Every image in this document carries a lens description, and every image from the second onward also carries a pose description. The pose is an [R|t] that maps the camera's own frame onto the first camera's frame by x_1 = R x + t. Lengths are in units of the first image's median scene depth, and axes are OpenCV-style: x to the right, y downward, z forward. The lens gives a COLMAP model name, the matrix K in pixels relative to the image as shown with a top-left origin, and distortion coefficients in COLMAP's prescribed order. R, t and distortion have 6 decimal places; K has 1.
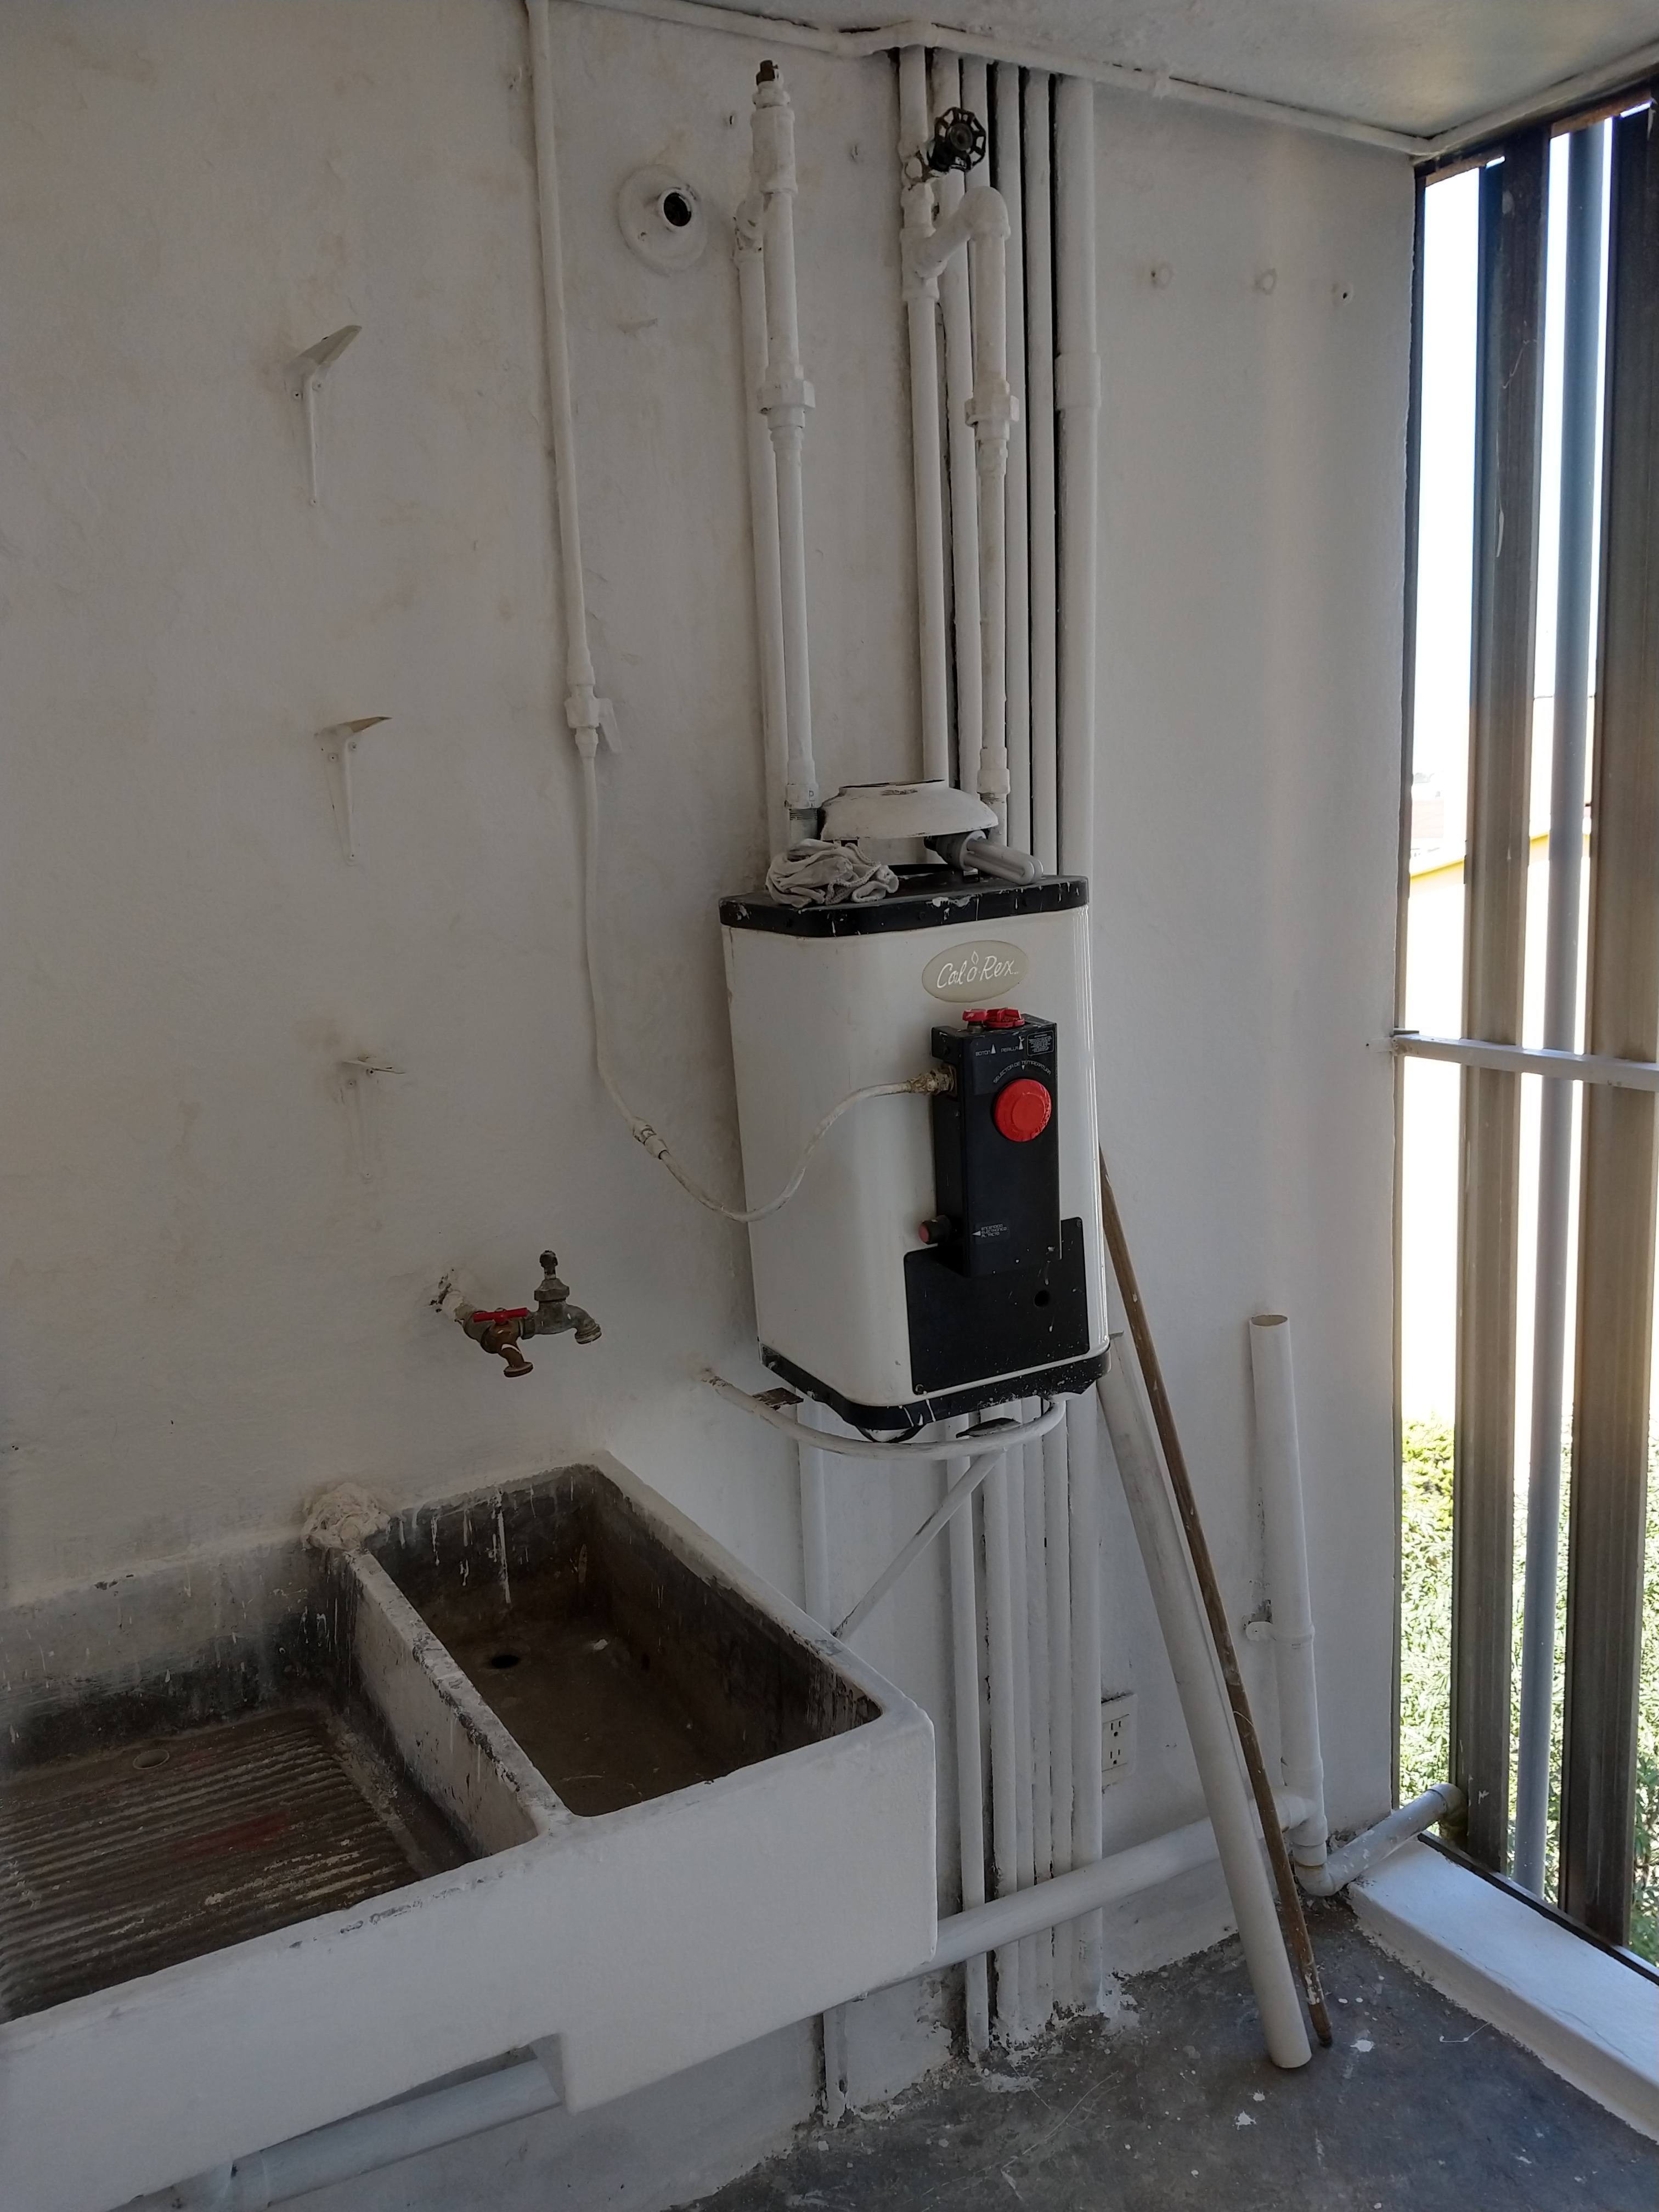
lens RADIAL K [[1719.7, 0, 826.2], [0, 1719.7, 1101.2], [0, 0, 1]] dist [0.100689, -0.169518]
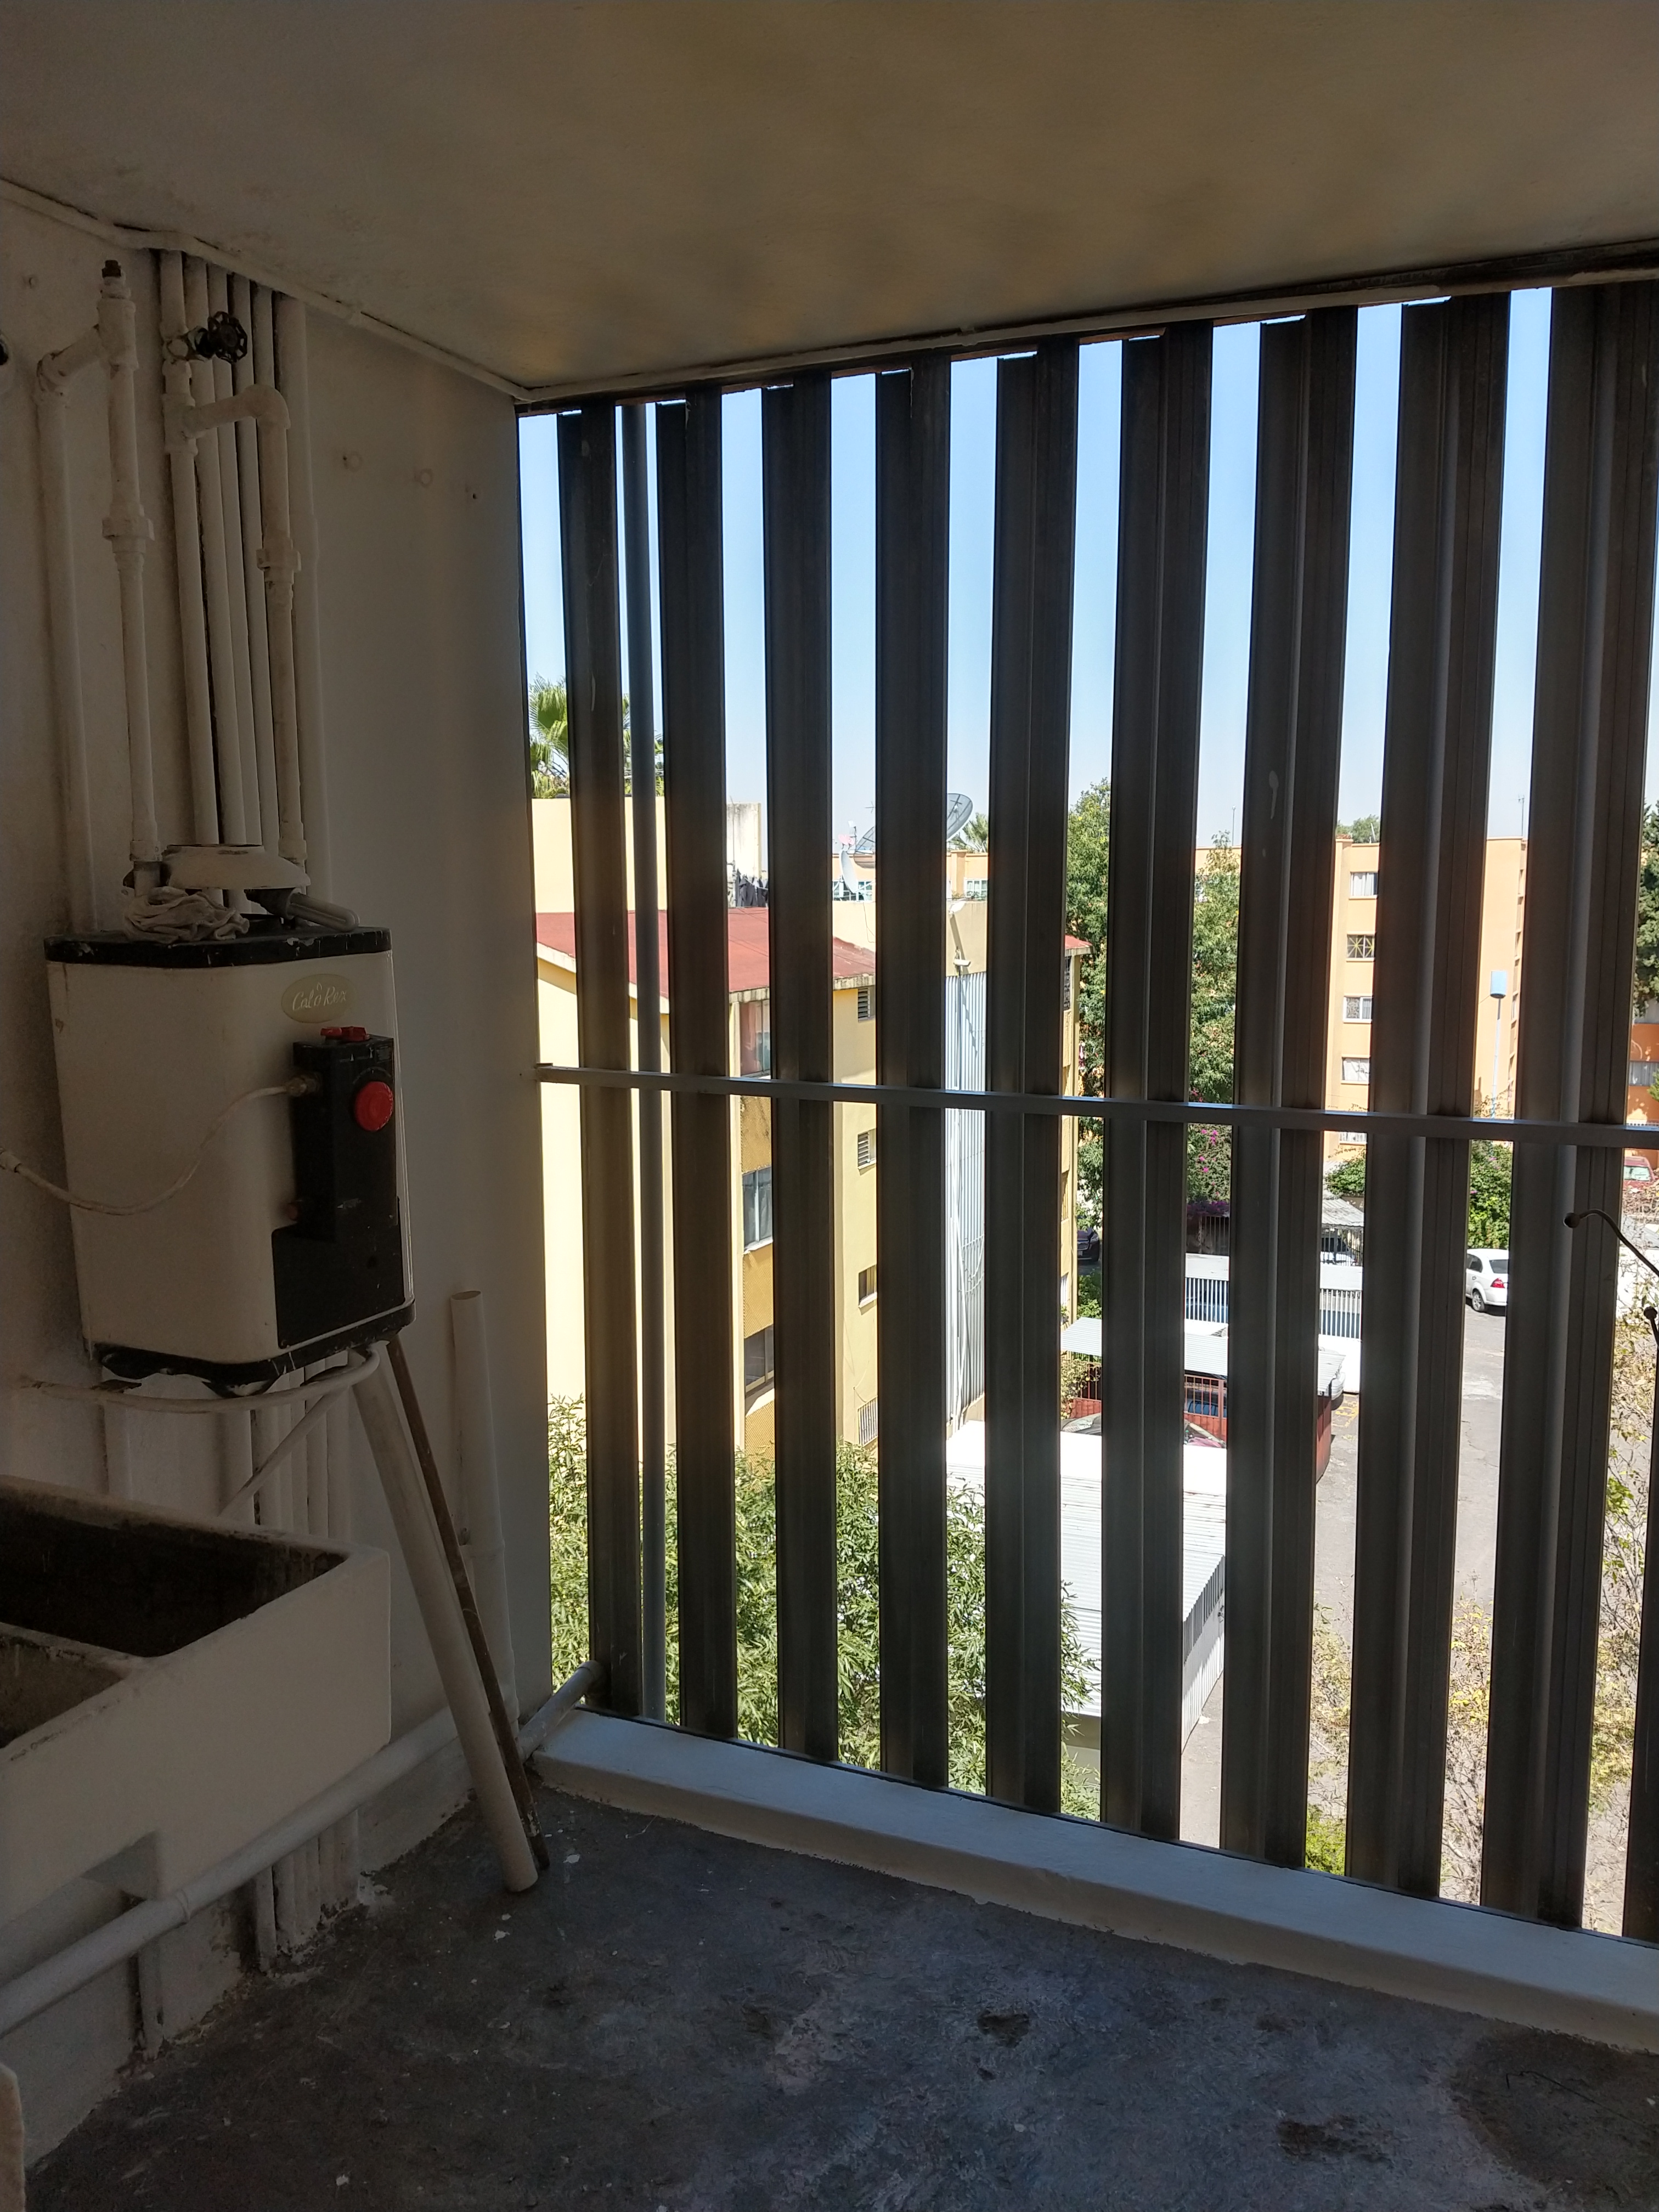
lens RADIAL K [[1755.6, 0, 832.2], [0, 1755.6, 1095.0], [0, 0, 1]] dist [0.084061, -0.136773]
pose [[0.812175, -0.033478, 0.582453, -0.292656], [0.068786, 0.996884, -0.038618, 0.056517], [-0.579345, 0.071429, 0.811947, -0.210231]]
